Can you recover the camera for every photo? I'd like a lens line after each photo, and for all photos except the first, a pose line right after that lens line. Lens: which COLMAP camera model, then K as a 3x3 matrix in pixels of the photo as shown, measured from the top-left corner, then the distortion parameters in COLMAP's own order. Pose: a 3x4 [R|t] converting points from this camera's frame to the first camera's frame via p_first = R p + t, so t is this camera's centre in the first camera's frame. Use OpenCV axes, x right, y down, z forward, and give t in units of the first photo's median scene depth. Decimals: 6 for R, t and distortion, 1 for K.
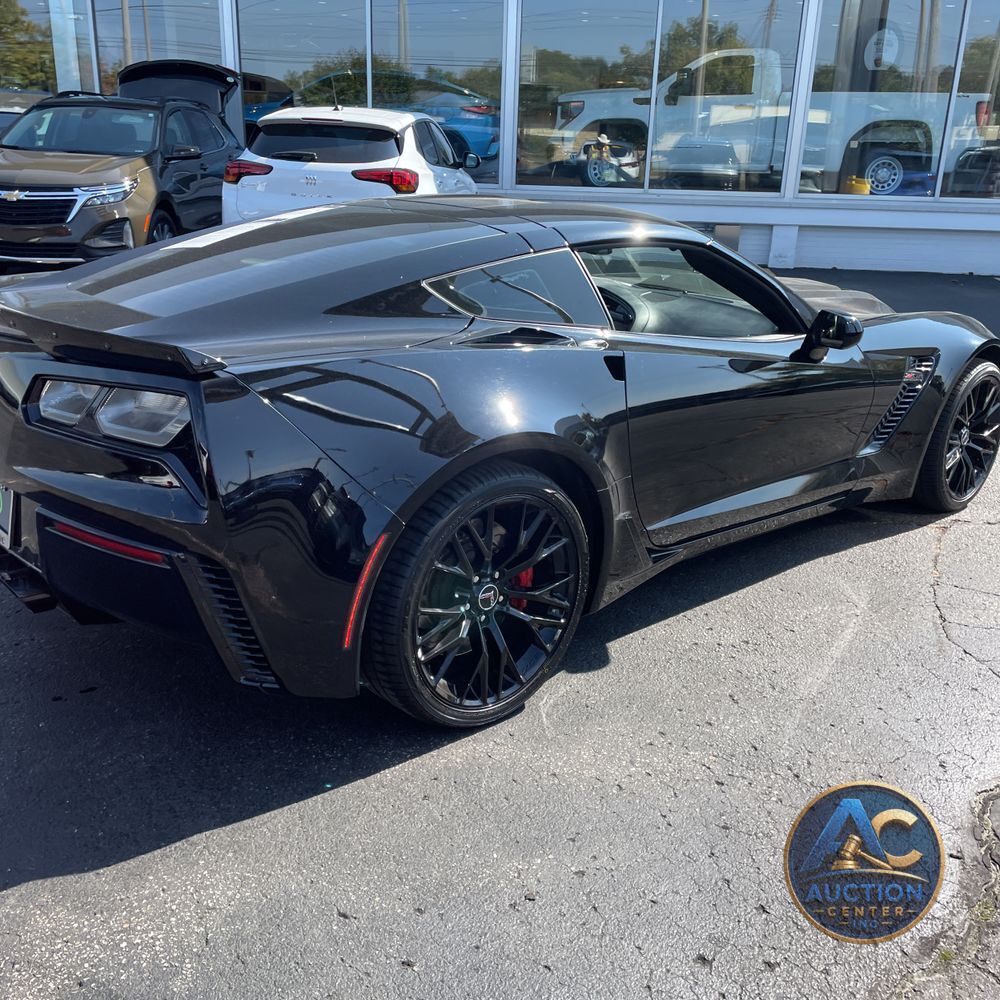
lens RADIAL K [[1014.3, 0, 498.9], [0, 1014.3, 489.6], [0, 0, 1]] dist [0.083388, -0.089298]
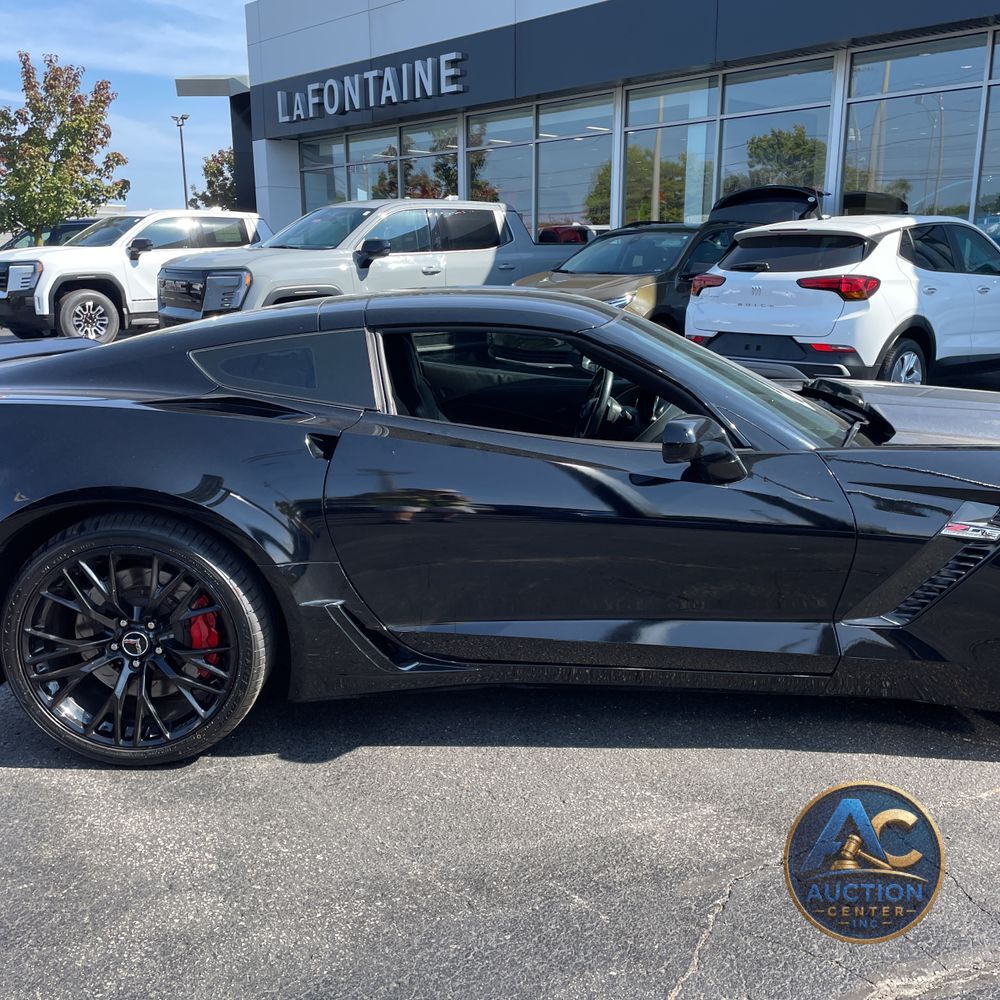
lens RADIAL K [[1010.7, 0, 505.5], [0, 1010.7, 495.8], [0, 0, 1]] dist [0.092364, -0.117563]
pose [[0.749251, 0.113146, -0.652550, 0.719866], [-0.183962, 0.982081, -0.040939, -0.054419], [0.636225, 0.150718, 0.756639, 0.318922]]
